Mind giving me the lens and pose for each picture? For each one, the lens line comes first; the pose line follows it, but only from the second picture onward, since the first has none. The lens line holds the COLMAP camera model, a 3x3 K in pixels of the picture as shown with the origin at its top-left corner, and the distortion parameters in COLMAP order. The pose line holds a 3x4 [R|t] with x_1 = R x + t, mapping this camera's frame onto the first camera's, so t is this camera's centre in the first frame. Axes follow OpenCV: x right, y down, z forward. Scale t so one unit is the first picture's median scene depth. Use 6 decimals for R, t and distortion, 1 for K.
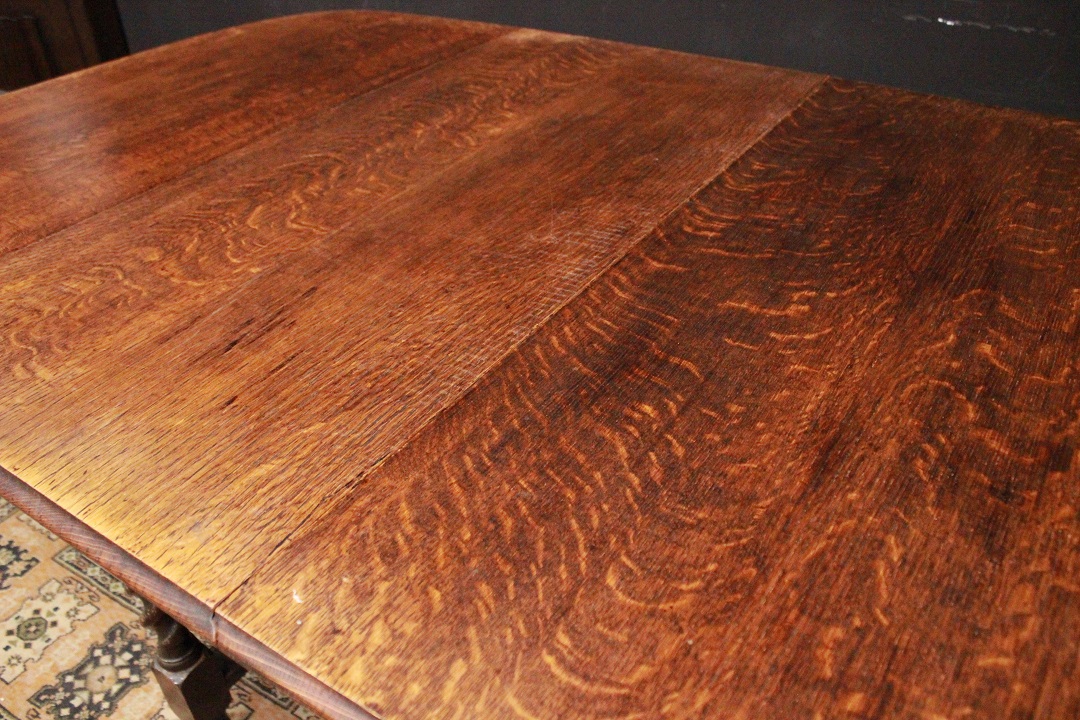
lens RADIAL K [[880.8, 0, 544.4], [0, 880.8, 364.7], [0, 0, 1]] dist [-0.139460, 0.098914]
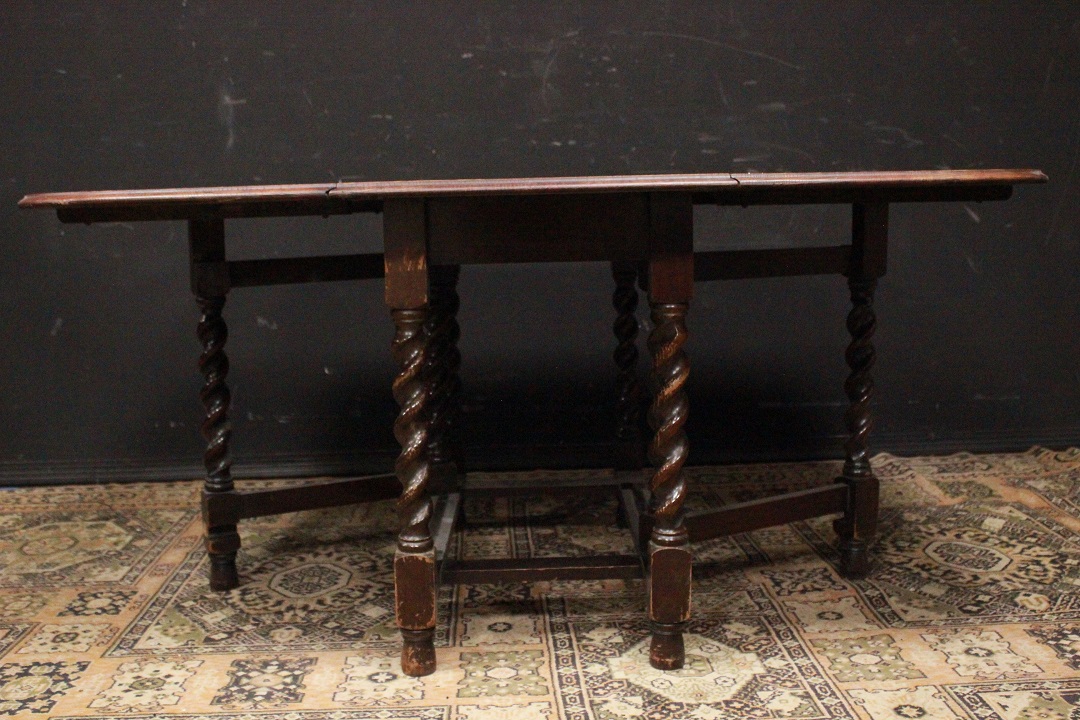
lens RADIAL K [[1109.9, 0, 532.0], [0, 1109.9, 378.1], [0, 0, 1]] dist [-0.058453, 0.000000]
pose [[0.844489, -0.078035, 0.529858, -0.954785], [0.311004, 0.876885, -0.366536, 0.656268], [-0.436022, 0.474323, 0.764789, -0.321803]]
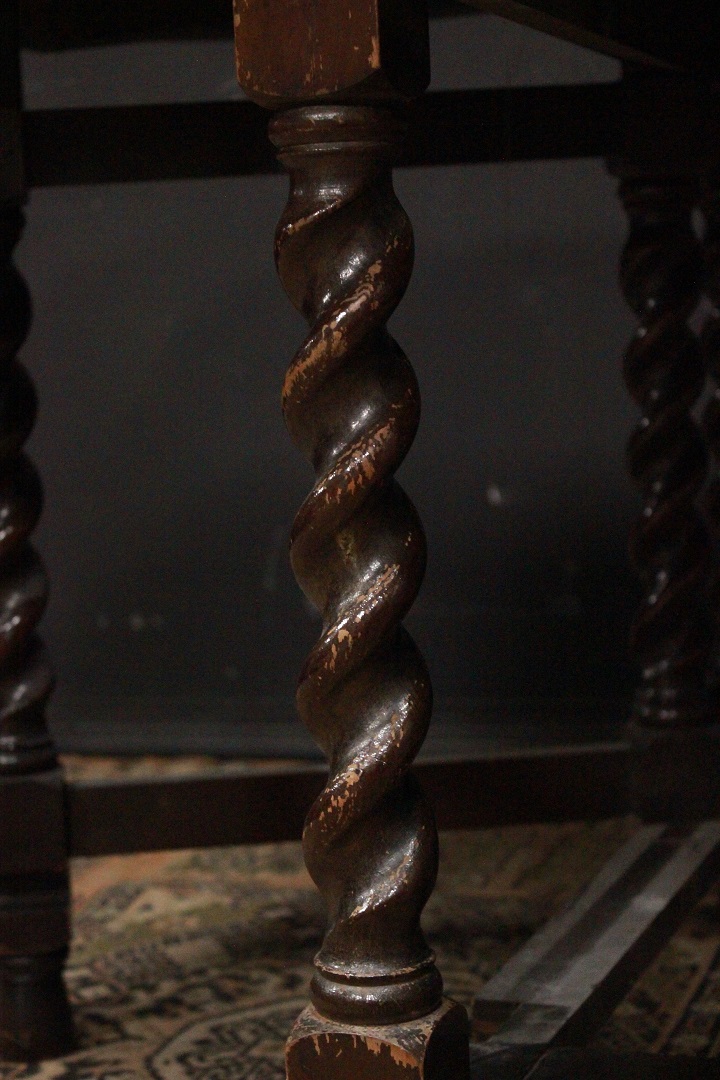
lens RADIAL K [[2097.2, 0, 360.4], [0, 2097.2, 535.8], [0, 0, 1]] dist [0.053474, 0.000000]
pose [[0.981607, -0.052530, 0.183544, -0.499611], [0.136012, 0.867079, -0.479244, 0.497404], [-0.133973, 0.495393, 0.858276, 0.198044]]
